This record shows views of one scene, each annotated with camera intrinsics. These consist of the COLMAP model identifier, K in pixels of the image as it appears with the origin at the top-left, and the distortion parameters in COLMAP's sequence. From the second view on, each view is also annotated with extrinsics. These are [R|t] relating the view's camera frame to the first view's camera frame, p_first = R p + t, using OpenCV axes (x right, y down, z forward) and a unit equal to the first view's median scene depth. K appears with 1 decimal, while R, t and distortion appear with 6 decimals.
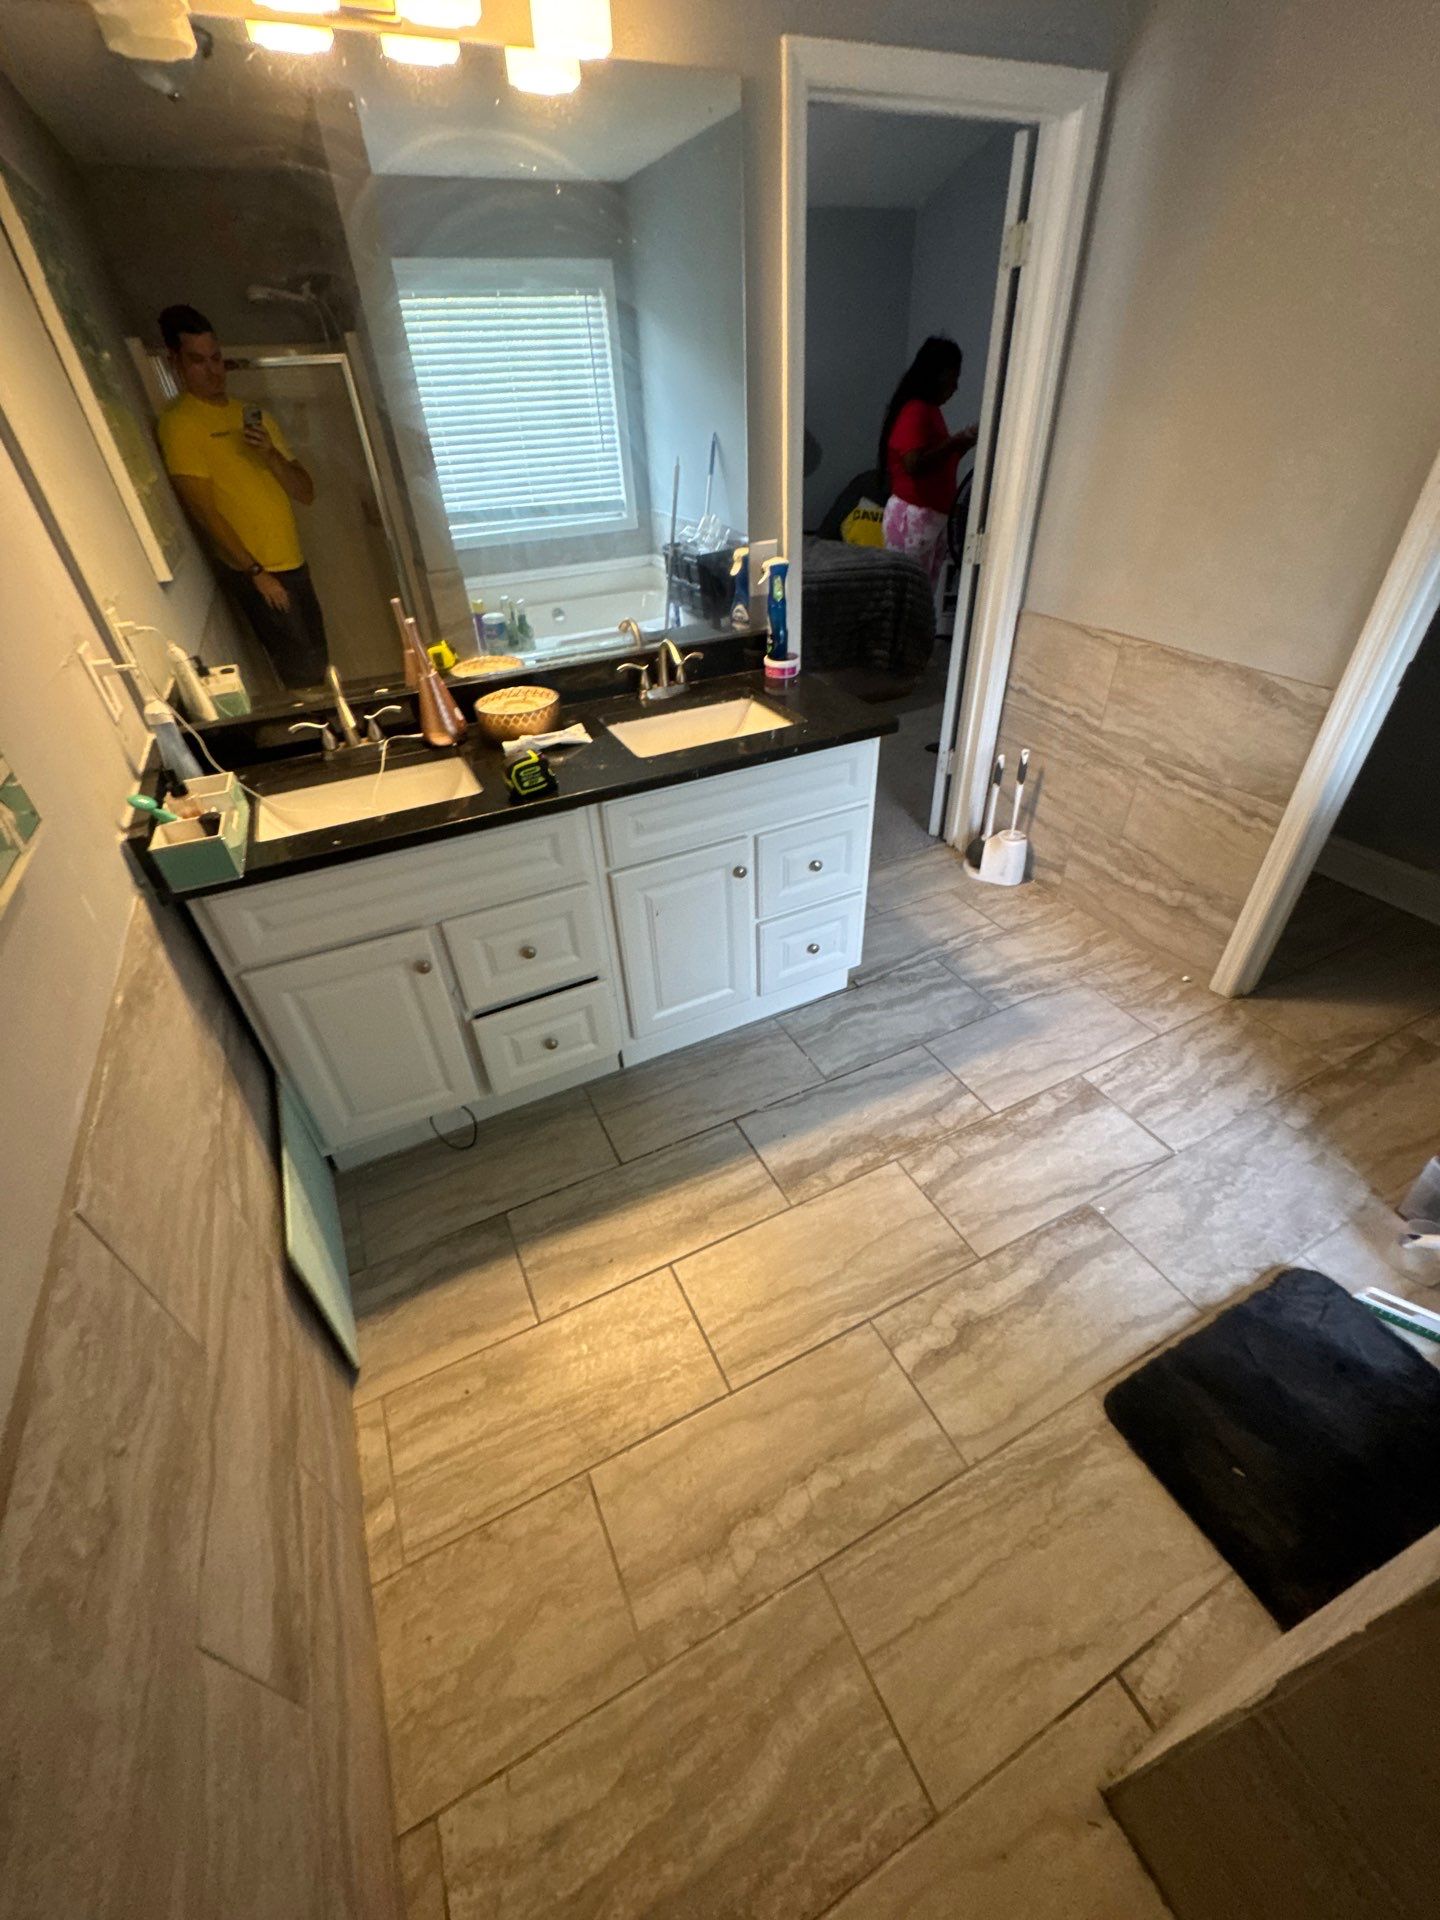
lens RADIAL K [[766.2, 0, 723.4], [0, 766.2, 955.4], [0, 0, 1]] dist [-0.007233, 0.000167]
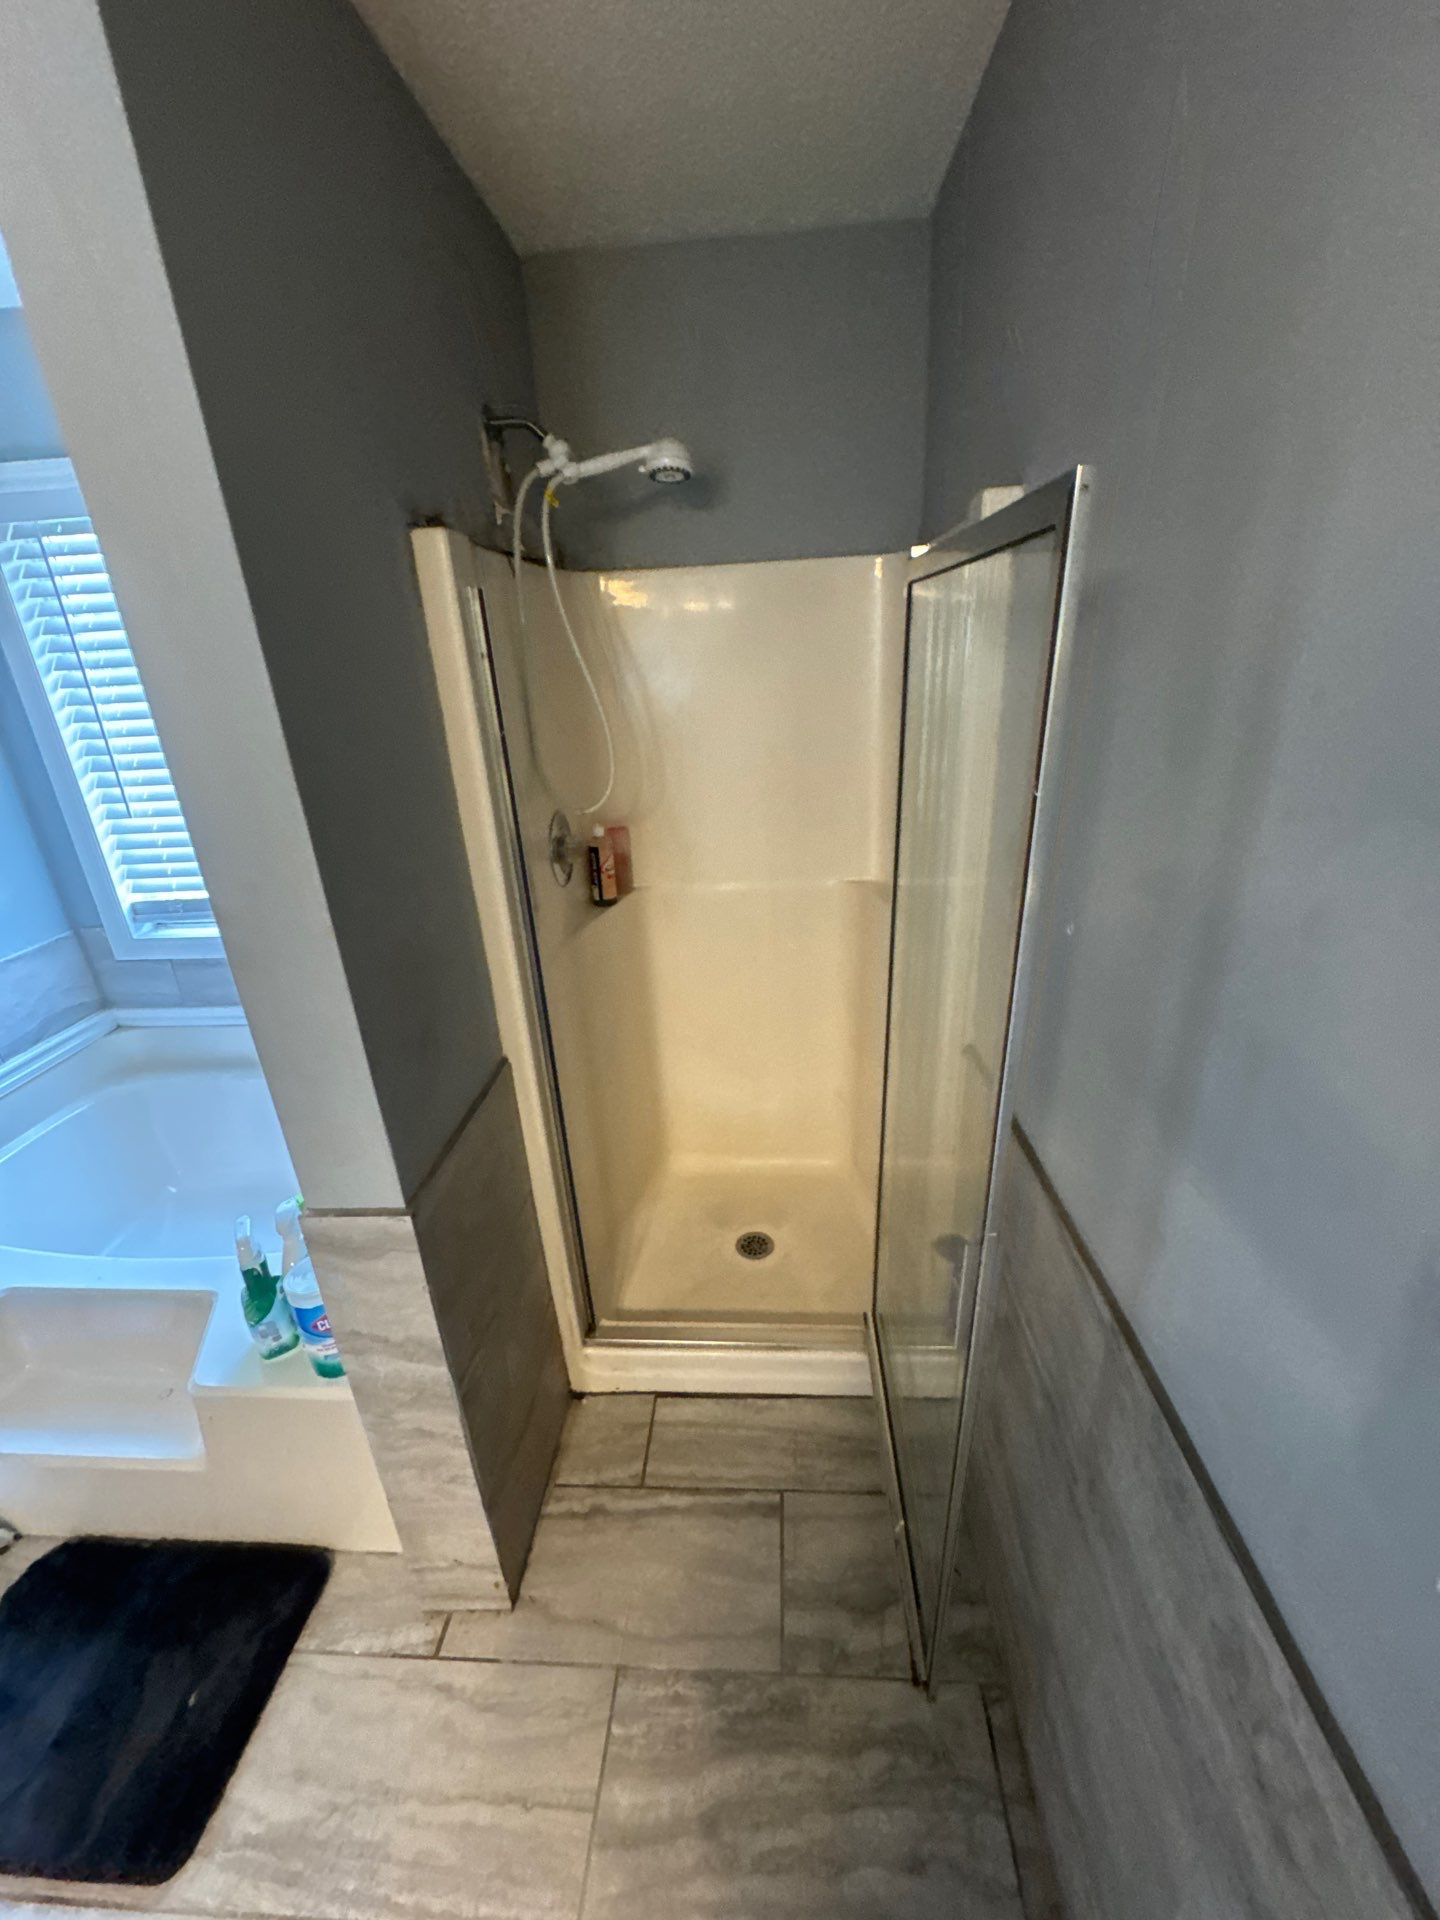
lens RADIAL K [[766.2, 0, 717.3], [0, 766.2, 957.9], [0, 0, 1]] dist [-0.007233, 0.000167]
pose [[-0.857838, -0.103434, 0.503403, -0.237208], [0.374694, 0.544531, 0.750393, -0.258531], [-0.351735, 0.832339, -0.428363, 0.304721]]
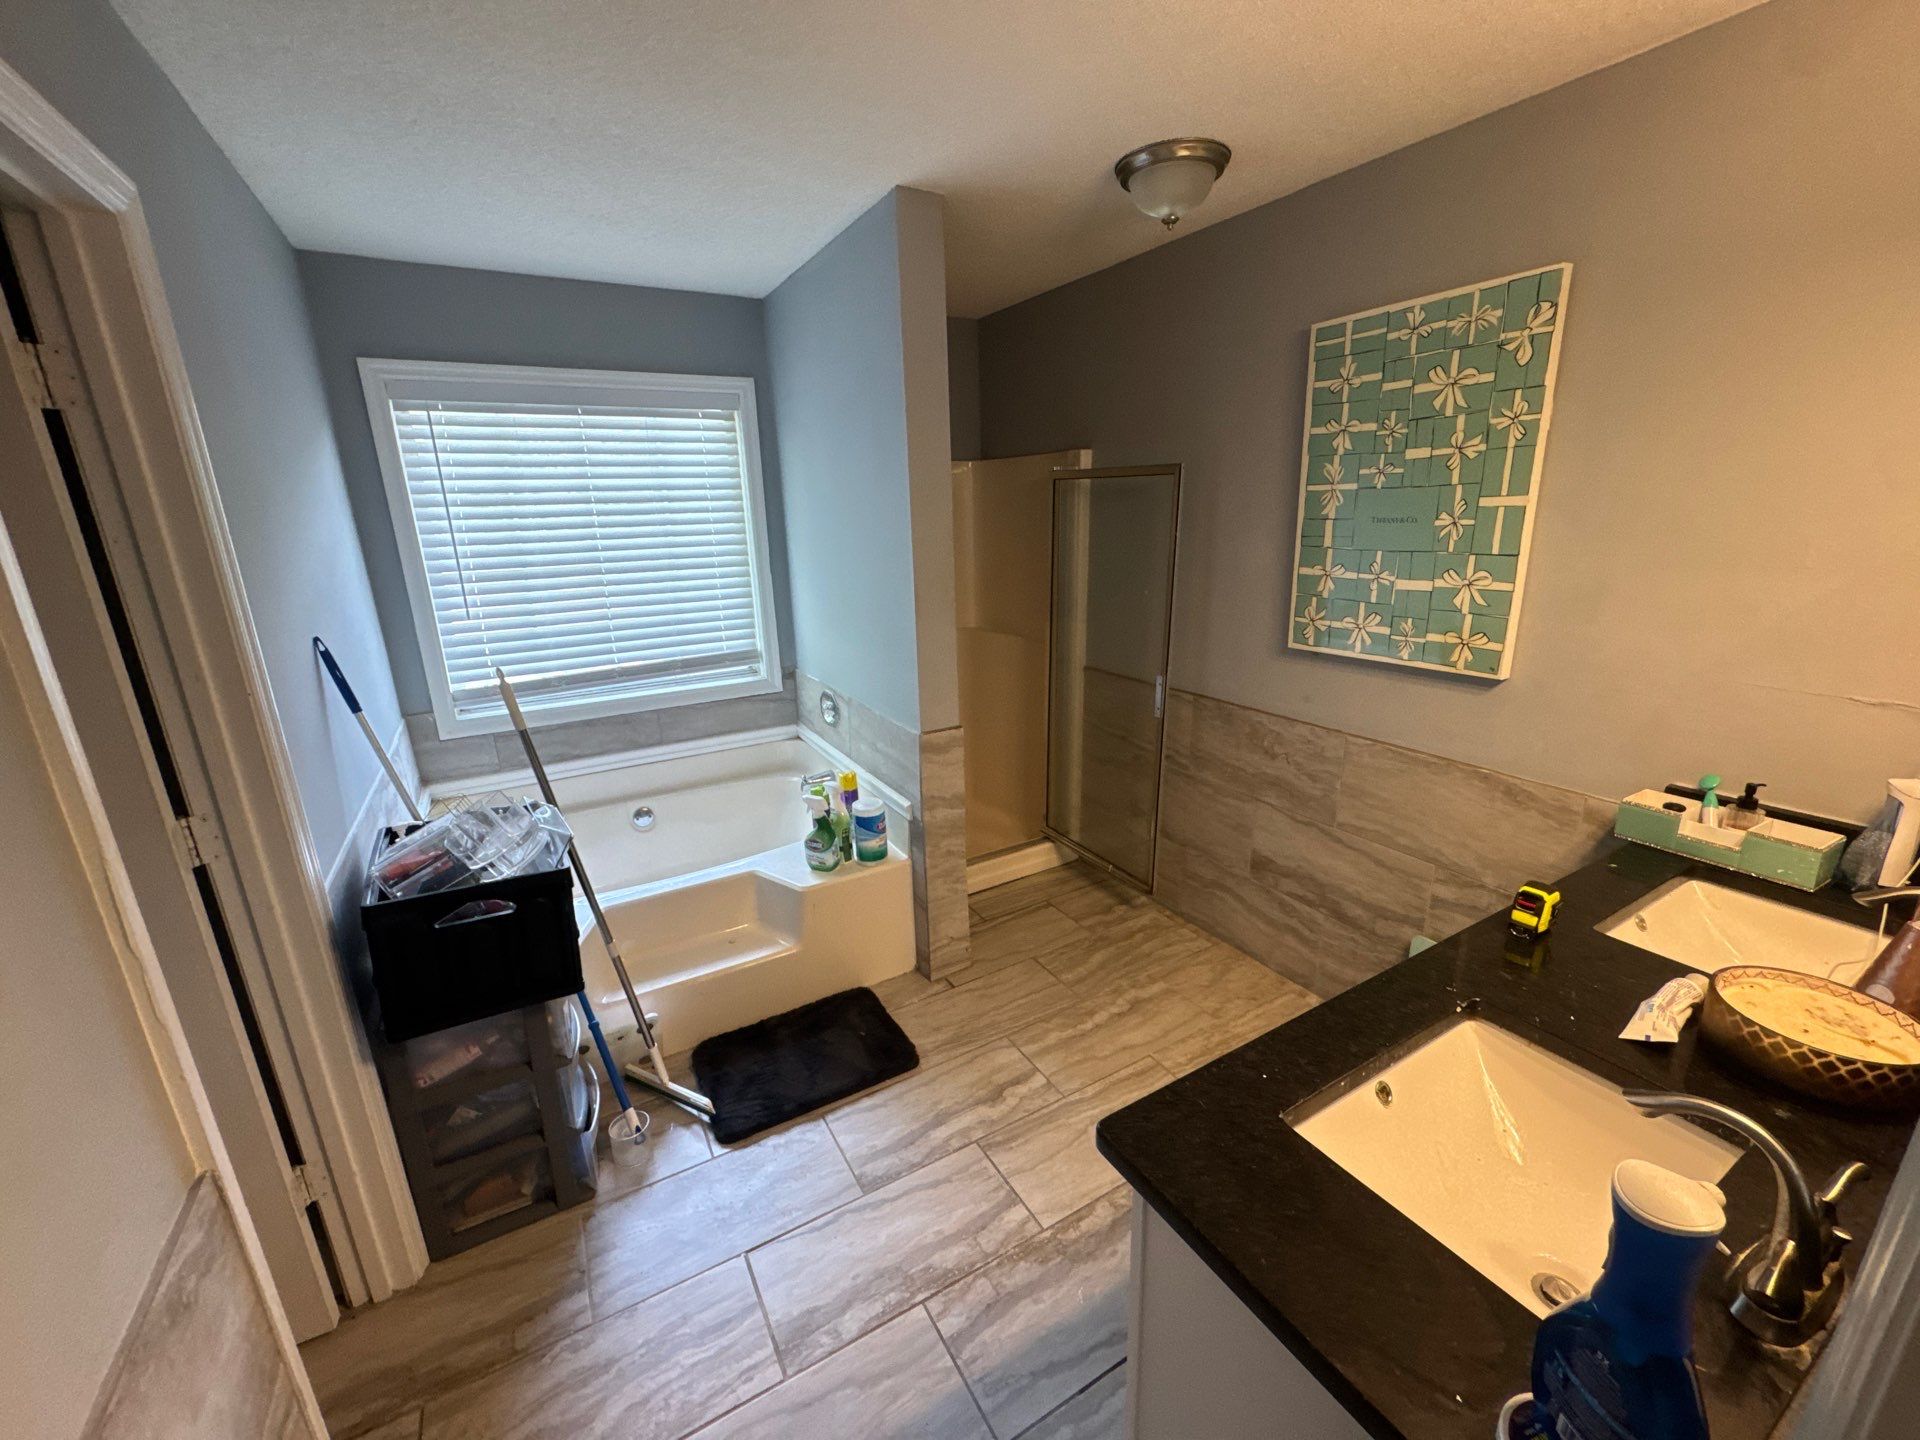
lens RADIAL K [[766.2, 0, 956.0], [0, 766.2, 721.7], [0, 0, 1]] dist [-0.007233, 0.000167]
pose [[-0.995573, 0.087428, -0.034514, 0.355019], [0.025808, 0.607346, 0.794018, -0.977466], [0.090381, 0.789612, -0.606914, 1.221356]]
